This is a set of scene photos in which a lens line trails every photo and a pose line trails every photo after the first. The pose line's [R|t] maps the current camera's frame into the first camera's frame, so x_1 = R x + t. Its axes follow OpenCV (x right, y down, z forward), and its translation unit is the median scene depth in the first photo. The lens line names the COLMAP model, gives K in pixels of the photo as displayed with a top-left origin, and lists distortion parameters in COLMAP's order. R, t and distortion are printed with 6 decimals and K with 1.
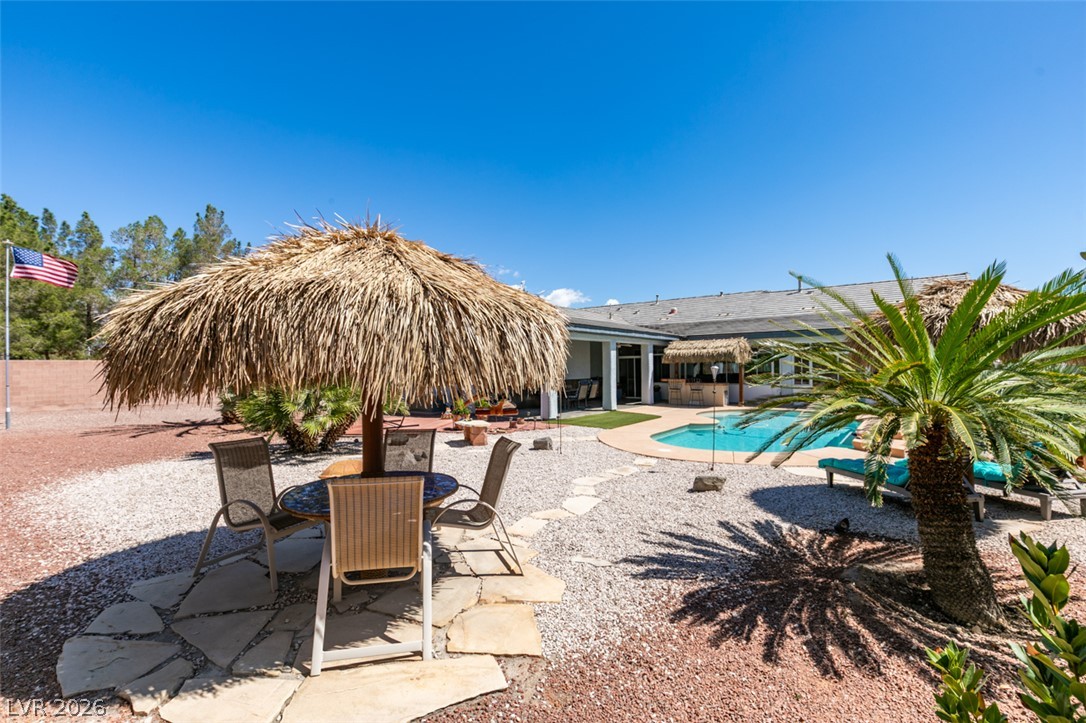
lens RADIAL K [[484.4, 0, 539.9], [0, 484.4, 364.1], [0, 0, 1]] dist [0.003010, -0.000872]
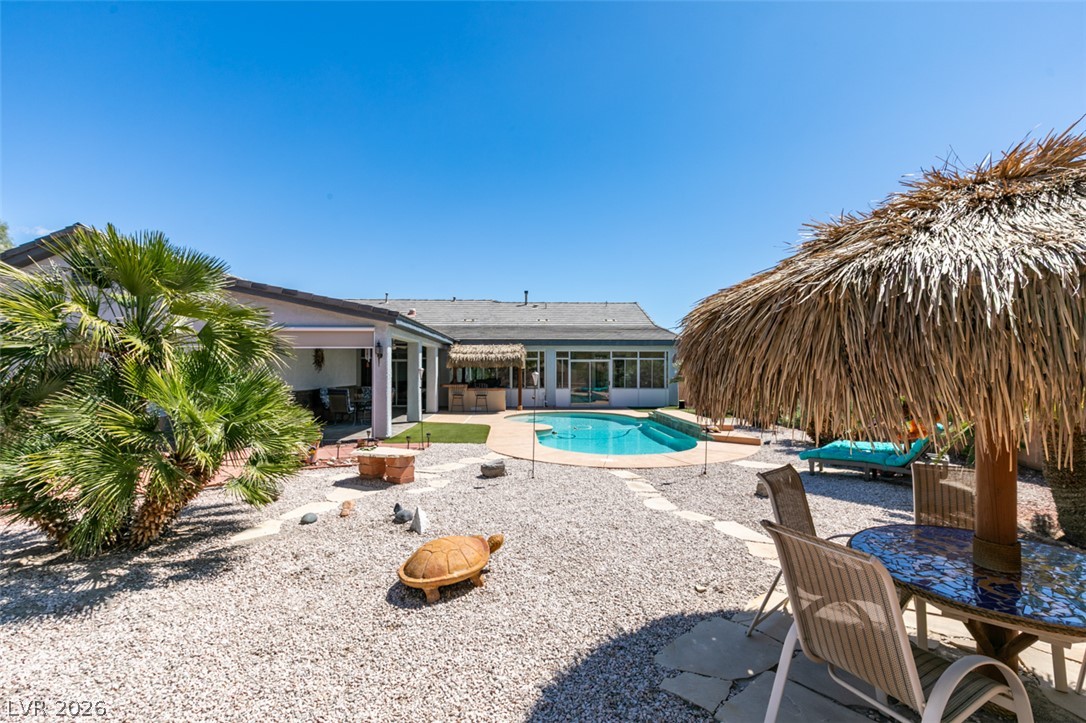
lens RADIAL K [[491.3, 0, 540.5], [0, 491.3, 364.1], [0, 0, 1]] dist [0.005252, -0.000850]
pose [[0.757989, 0.014352, 0.652110, -0.235156], [-0.008749, 0.999892, -0.011837, 0.000512], [-0.652209, 0.003267, 0.758032, 0.172685]]
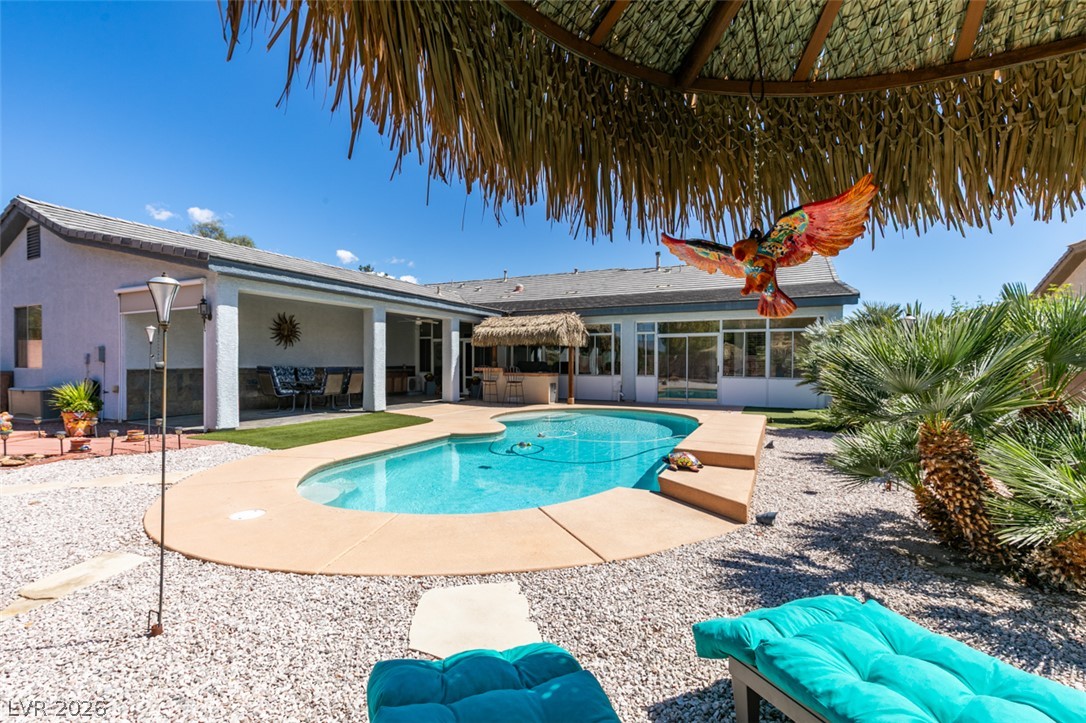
lens RADIAL K [[491.3, 0, 540.5], [0, 491.3, 364.1], [0, 0, 1]] dist [0.005252, -0.000850]
pose [[0.976805, 0.010948, 0.213851, 0.203021], [-0.012861, 0.999889, 0.007555, 0.019833], [-0.213745, -0.010130, 0.976837, 0.260327]]
